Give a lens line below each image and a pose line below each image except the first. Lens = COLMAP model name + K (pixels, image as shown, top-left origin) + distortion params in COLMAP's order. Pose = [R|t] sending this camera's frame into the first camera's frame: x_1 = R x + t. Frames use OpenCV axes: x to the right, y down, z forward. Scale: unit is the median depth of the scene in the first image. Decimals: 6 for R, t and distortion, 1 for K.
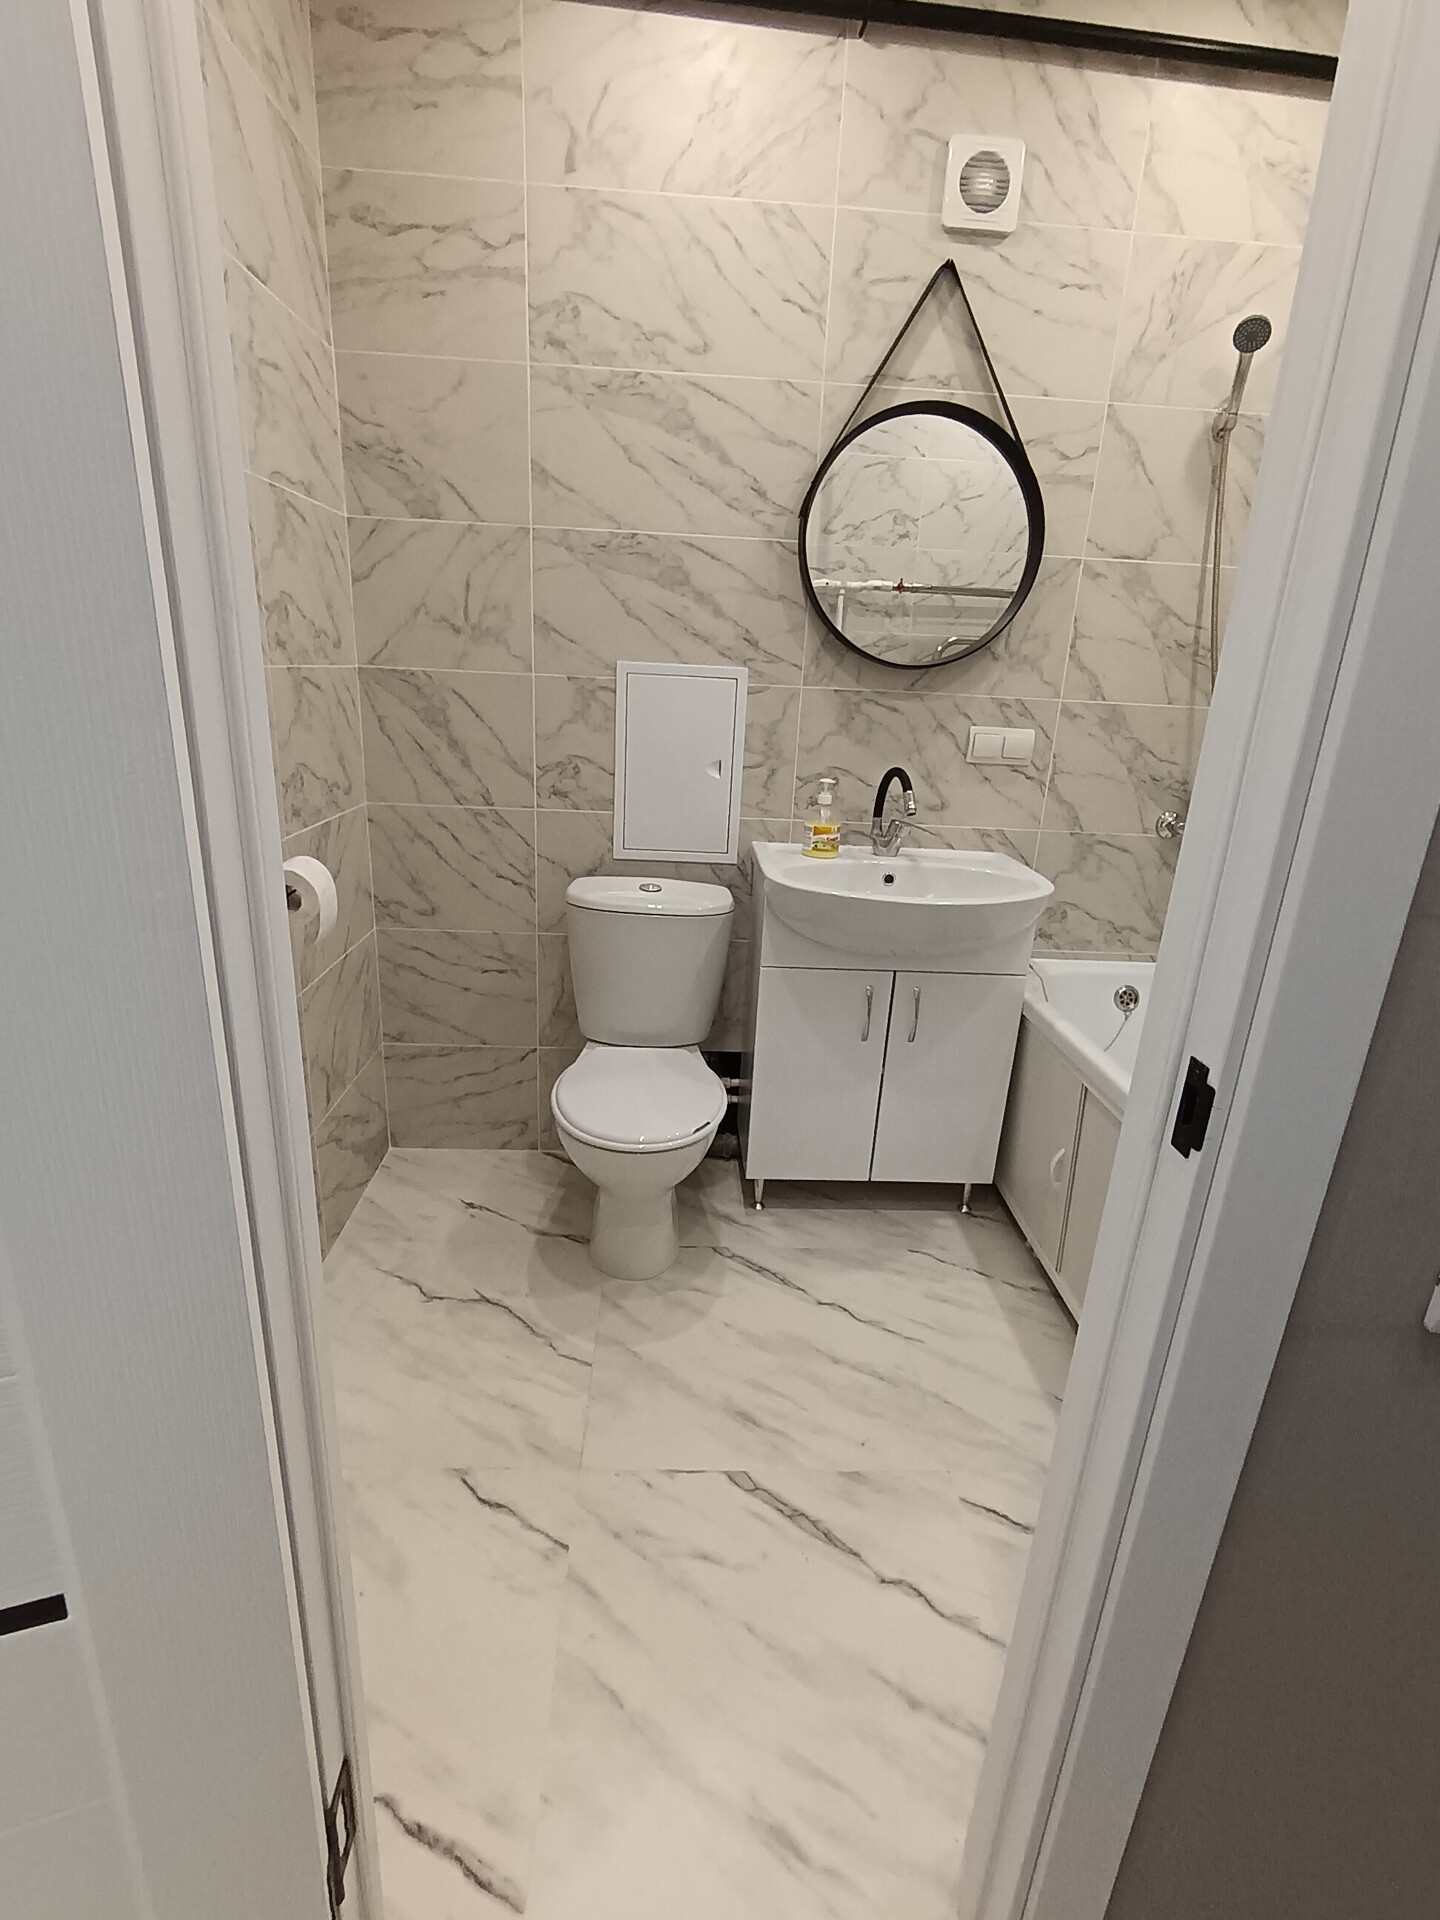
lens RADIAL K [[905.3, 0, 718.9], [0, 905.3, 956.8], [0, 0, 1]] dist [-0.010009, 0.001513]
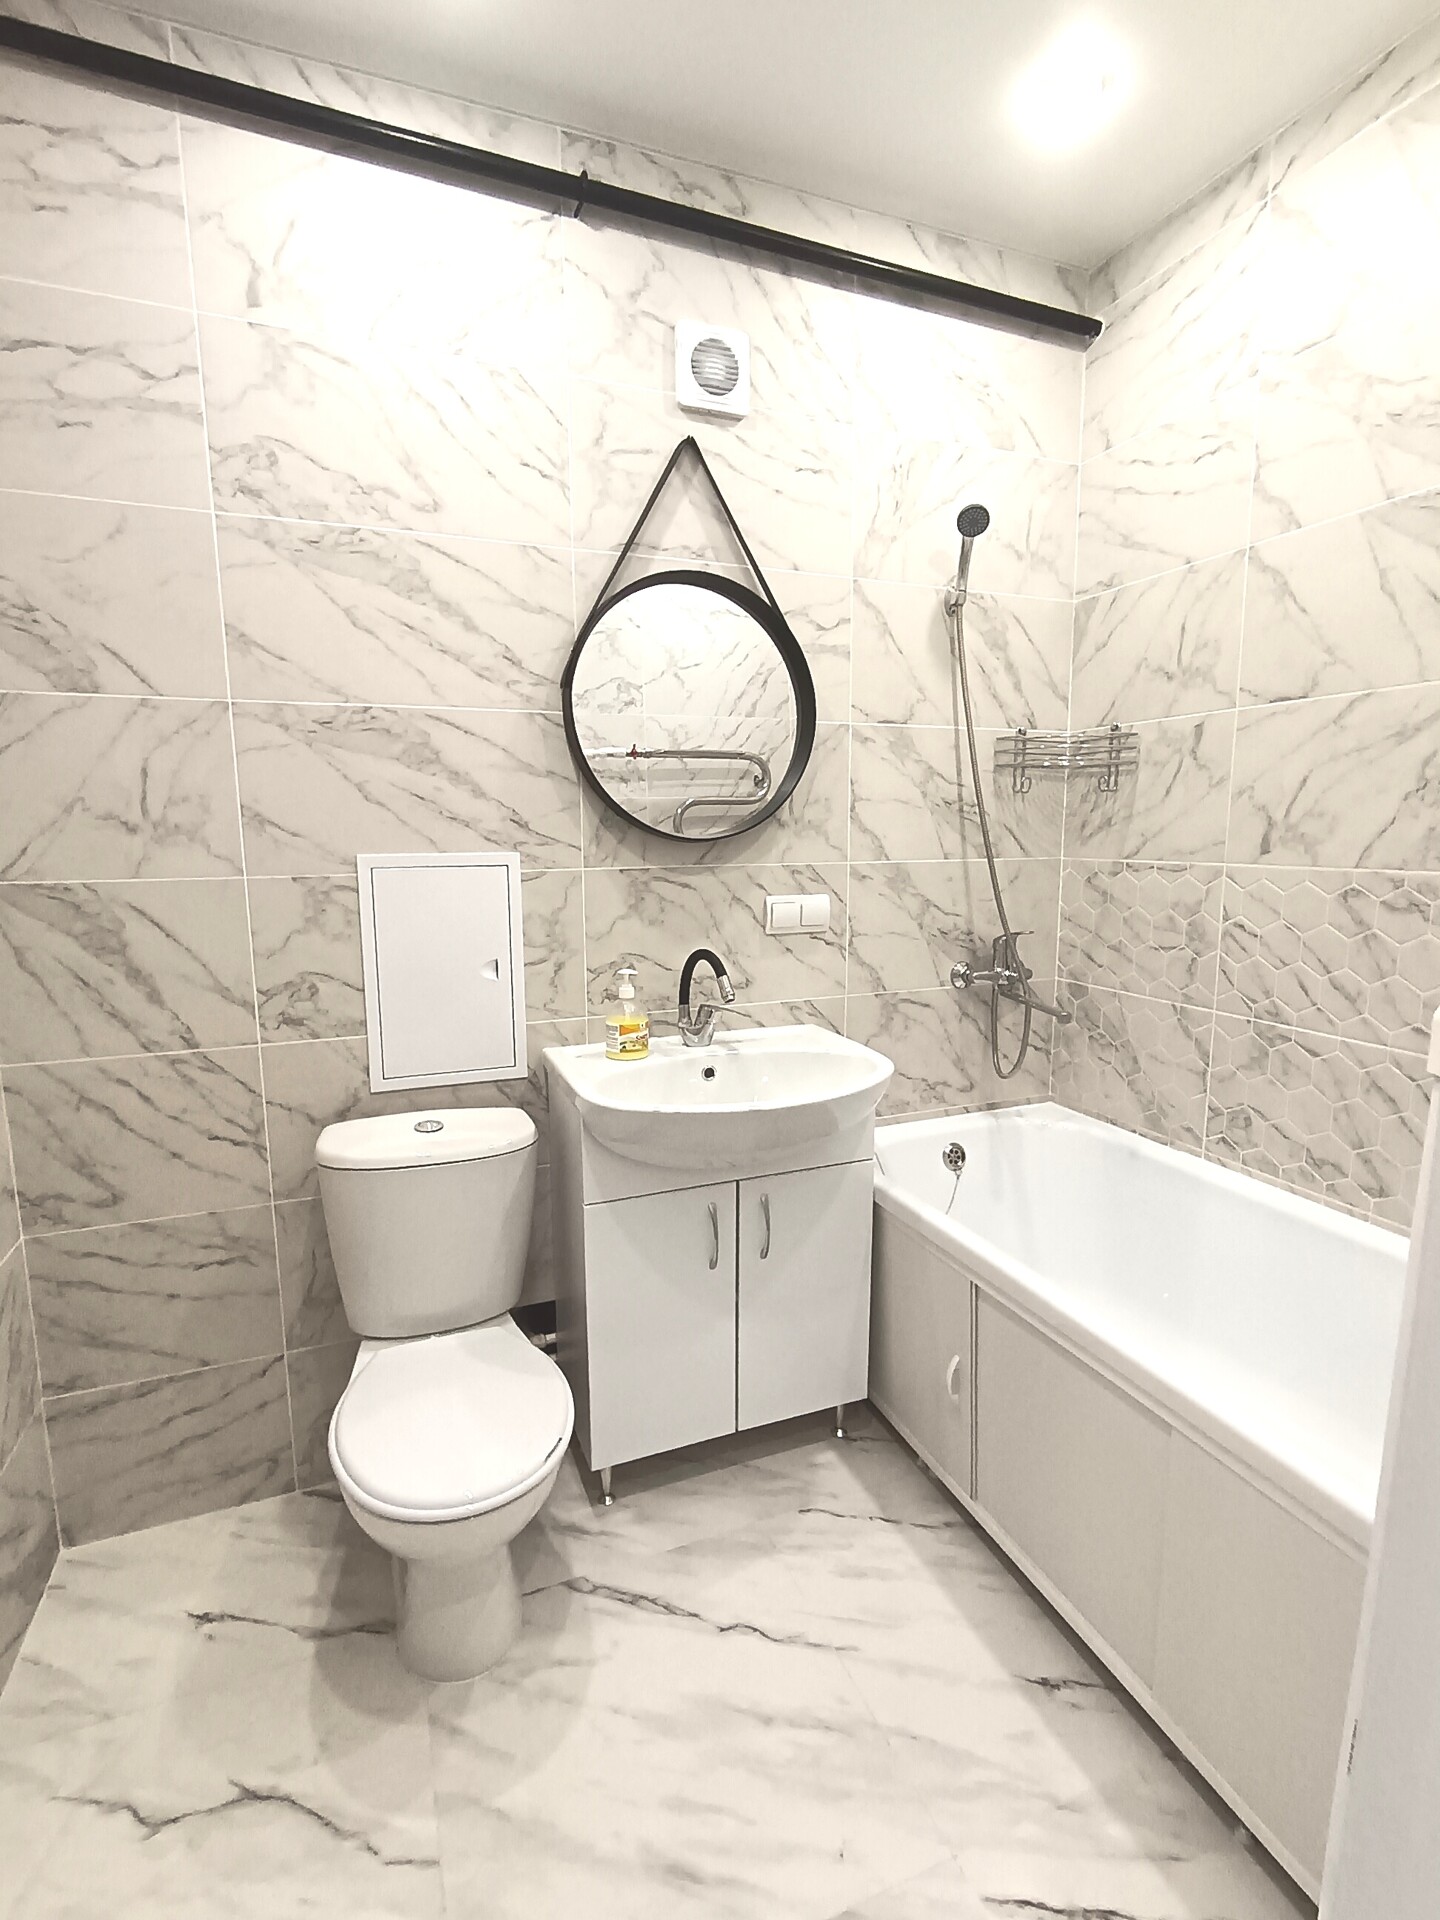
lens RADIAL K [[905.3, 0, 726.8], [0, 905.3, 965.5], [0, 0, 1]] dist [-0.010009, 0.001513]
pose [[0.943959, -0.102807, 0.313645, -0.065702], [0.149912, 0.980127, -0.129916, -0.075408], [-0.294055, 0.169654, 0.940611, 0.156042]]
